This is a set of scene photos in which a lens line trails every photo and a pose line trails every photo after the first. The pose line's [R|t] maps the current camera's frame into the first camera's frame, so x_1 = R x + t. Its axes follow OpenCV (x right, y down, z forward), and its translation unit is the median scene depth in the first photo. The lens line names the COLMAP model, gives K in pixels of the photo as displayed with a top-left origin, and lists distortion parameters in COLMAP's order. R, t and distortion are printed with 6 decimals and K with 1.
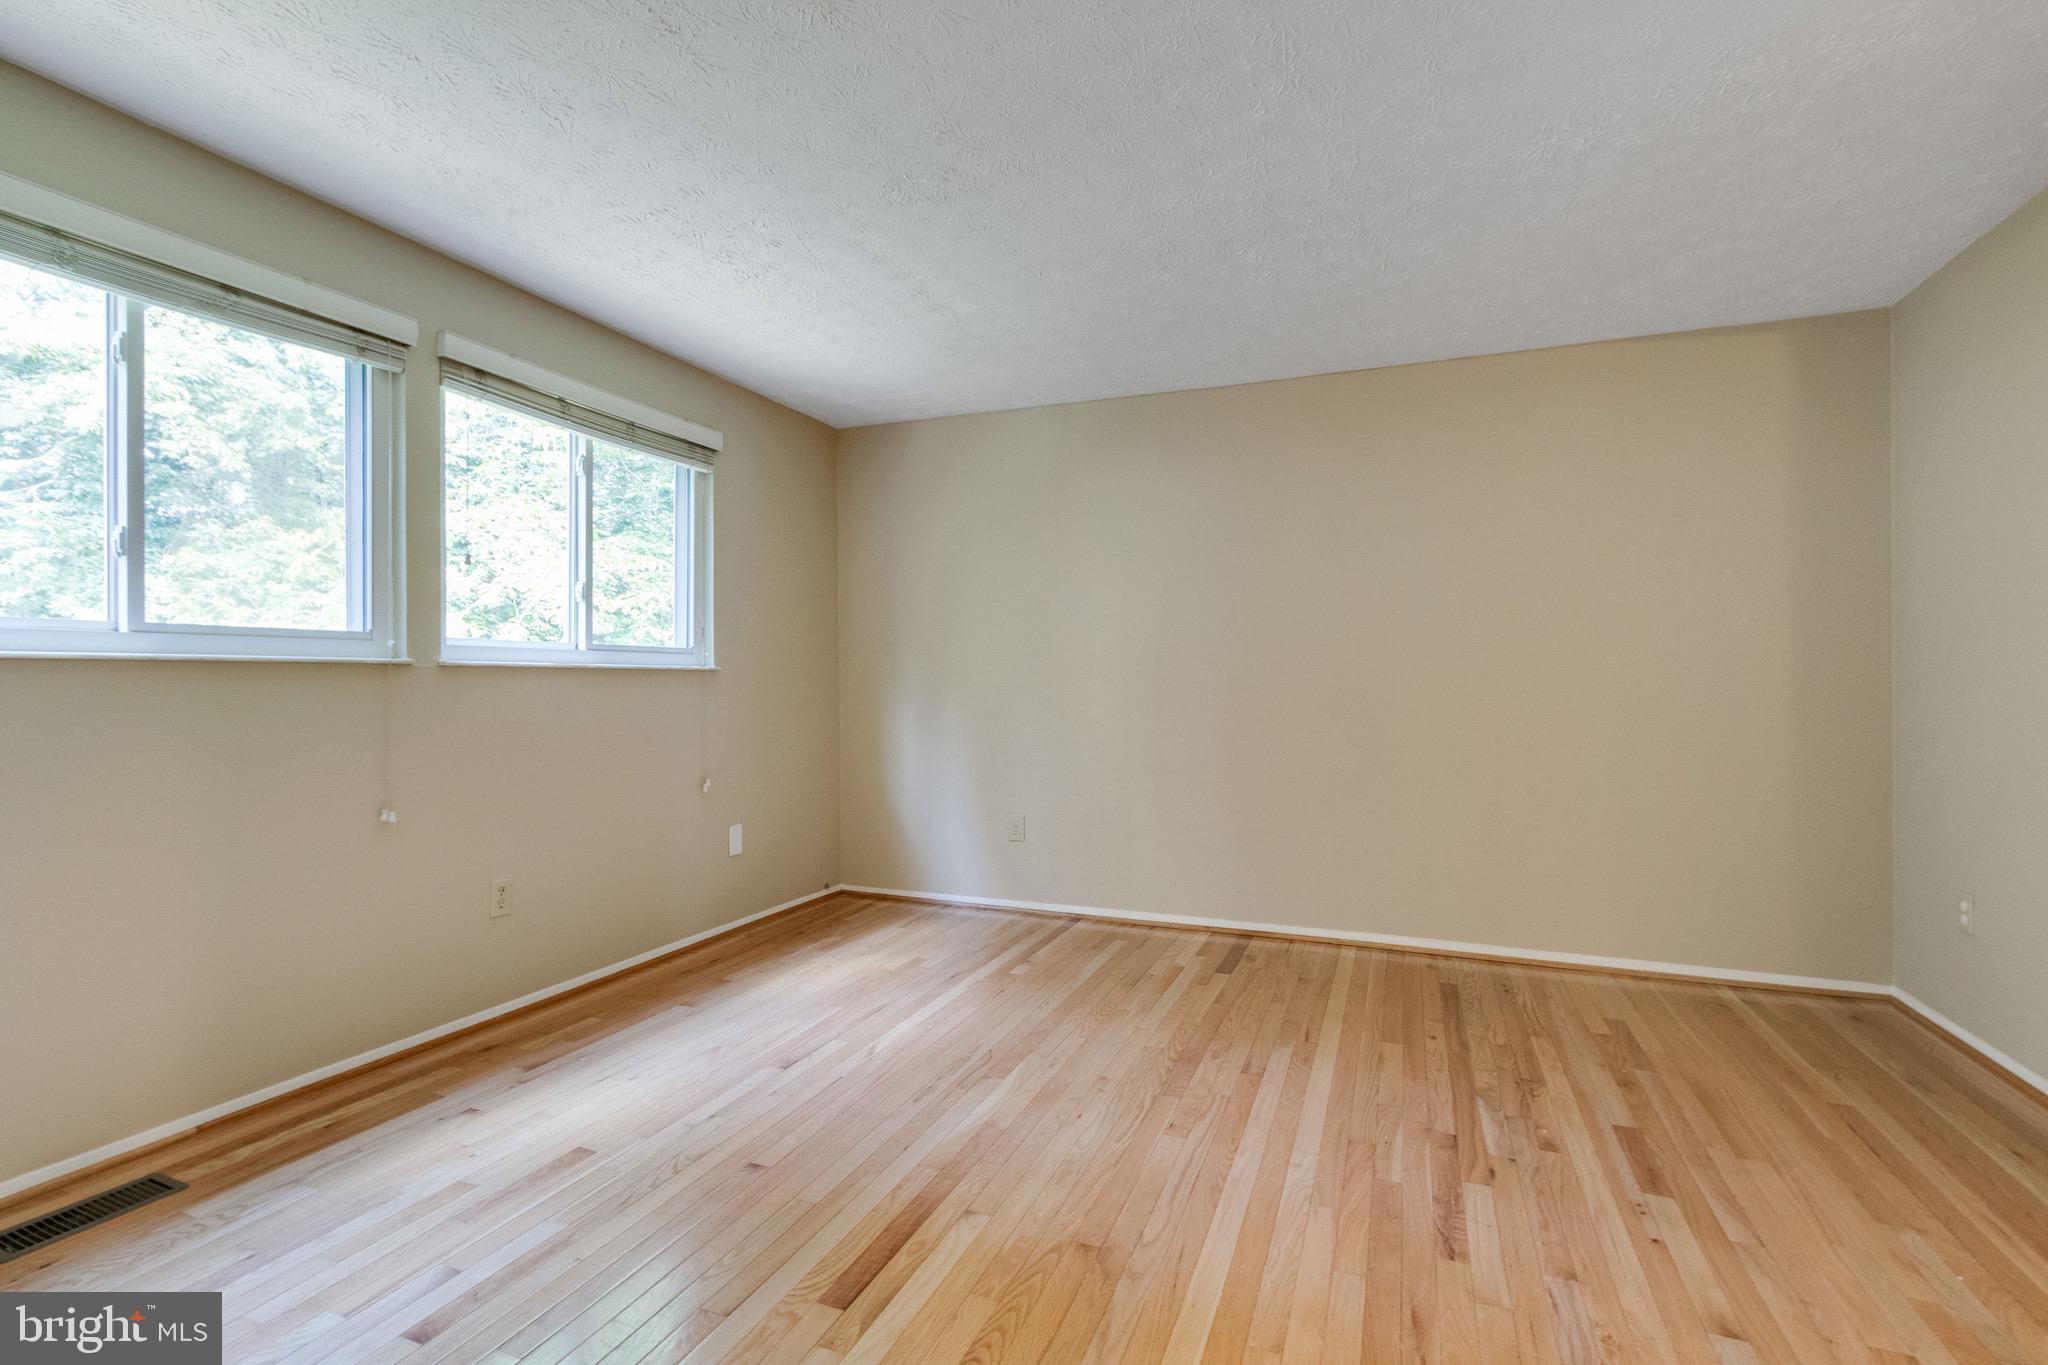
lens RADIAL K [[946.5, 0, 1017.0], [0, 946.5, 684.9], [0, 0, 1]] dist [0.004691, 0.000990]
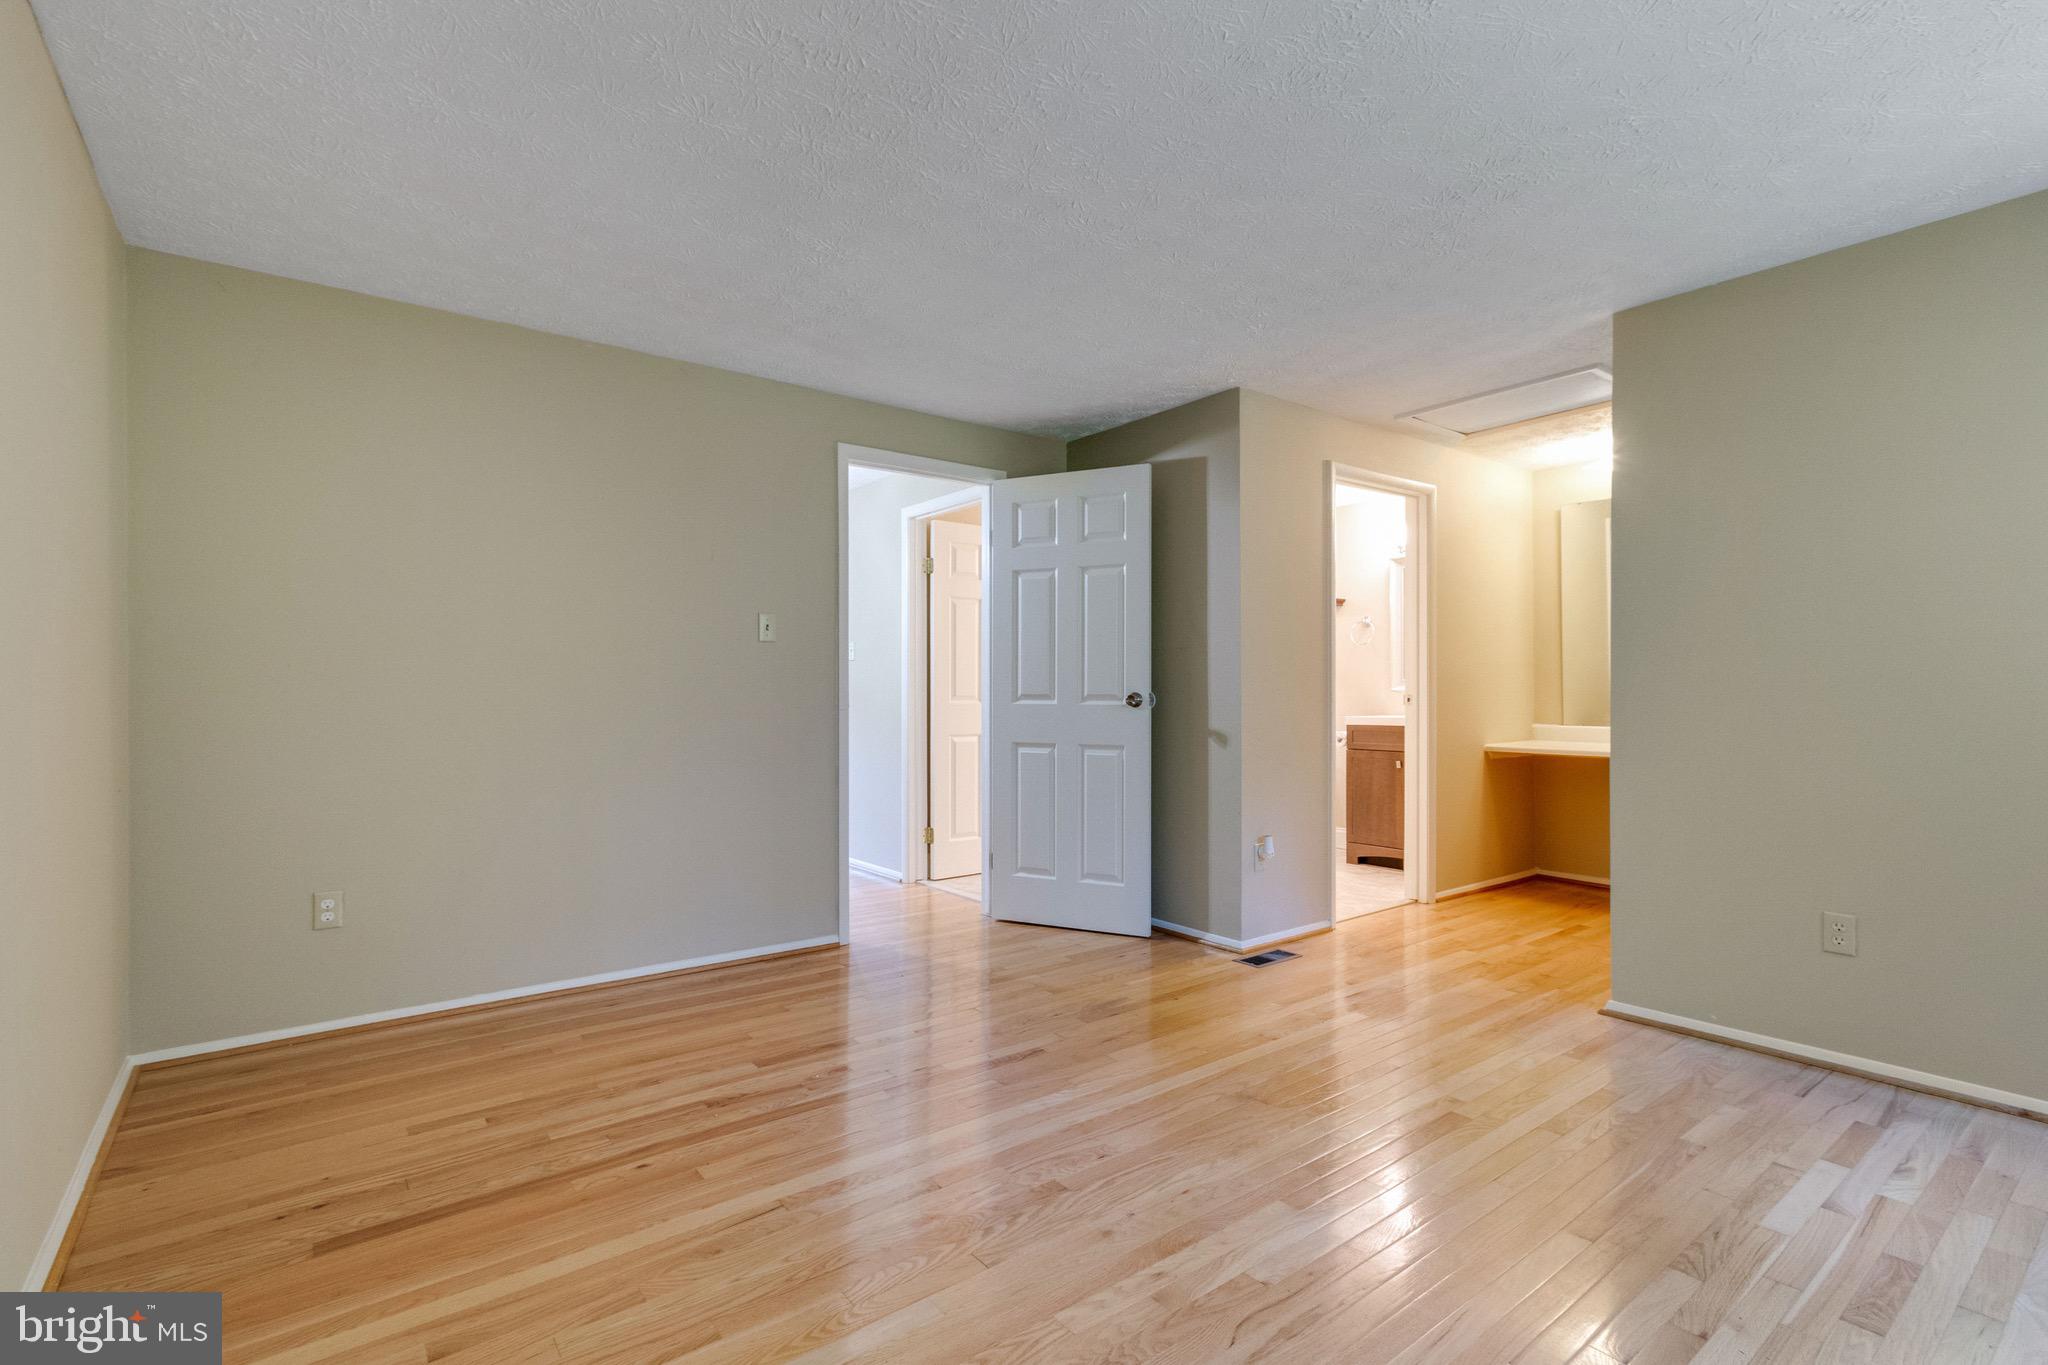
lens RADIAL K [[946.5, 0, 1012.4], [0, 946.5, 688.4], [0, 0, 1]] dist [0.004691, 0.000990]
pose [[-0.862164, 0.000278, 0.506629, -0.219438], [-0.000189, 1.000000, -0.000871, -0.006959], [-0.506629, -0.000847, -0.862164, 1.686560]]
